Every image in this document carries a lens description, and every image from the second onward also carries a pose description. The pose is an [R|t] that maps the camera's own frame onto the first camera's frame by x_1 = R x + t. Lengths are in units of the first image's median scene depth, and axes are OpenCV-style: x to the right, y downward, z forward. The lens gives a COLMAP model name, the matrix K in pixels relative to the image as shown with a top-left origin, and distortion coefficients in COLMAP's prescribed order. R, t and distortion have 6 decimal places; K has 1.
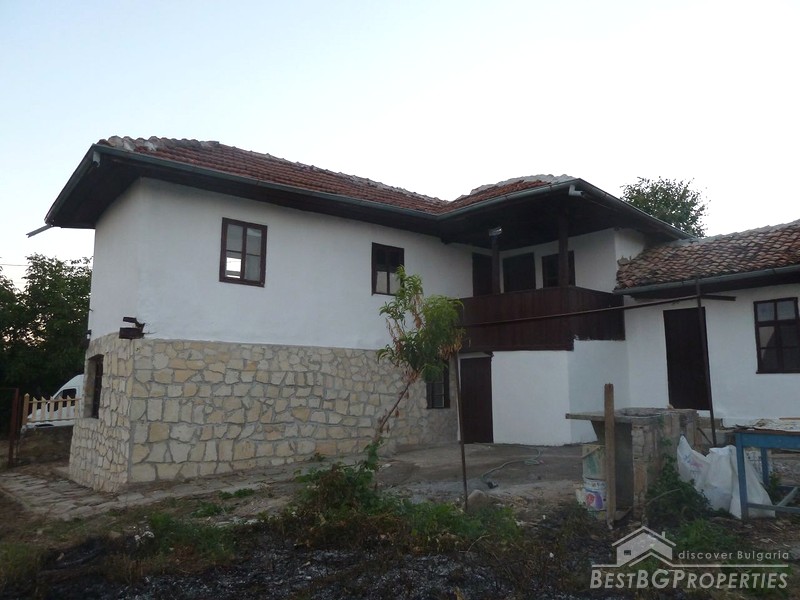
lens RADIAL K [[597.6, 0, 400.0], [0, 597.6, 300.0], [0, 0, 1]] dist [-0.034099, 0.004007]
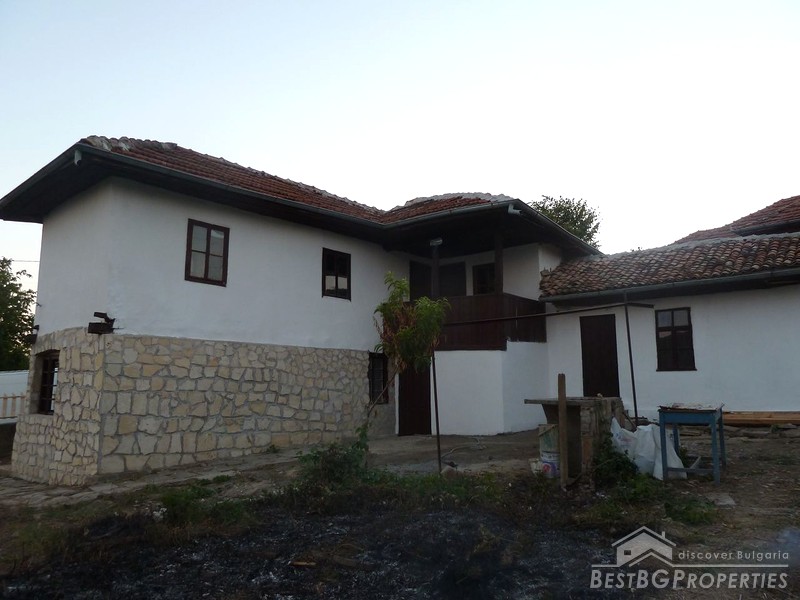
lens RADIAL K [[597.6, 0, 400.0], [0, 597.6, 300.0], [0, 0, 1]] dist [-0.034099, 0.004007]
pose [[0.985029, 0.023566, 0.170772, -0.106950], [-0.022172, 0.999704, -0.010066, 0.005606], [-0.170958, 0.006129, 0.985259, -0.083198]]
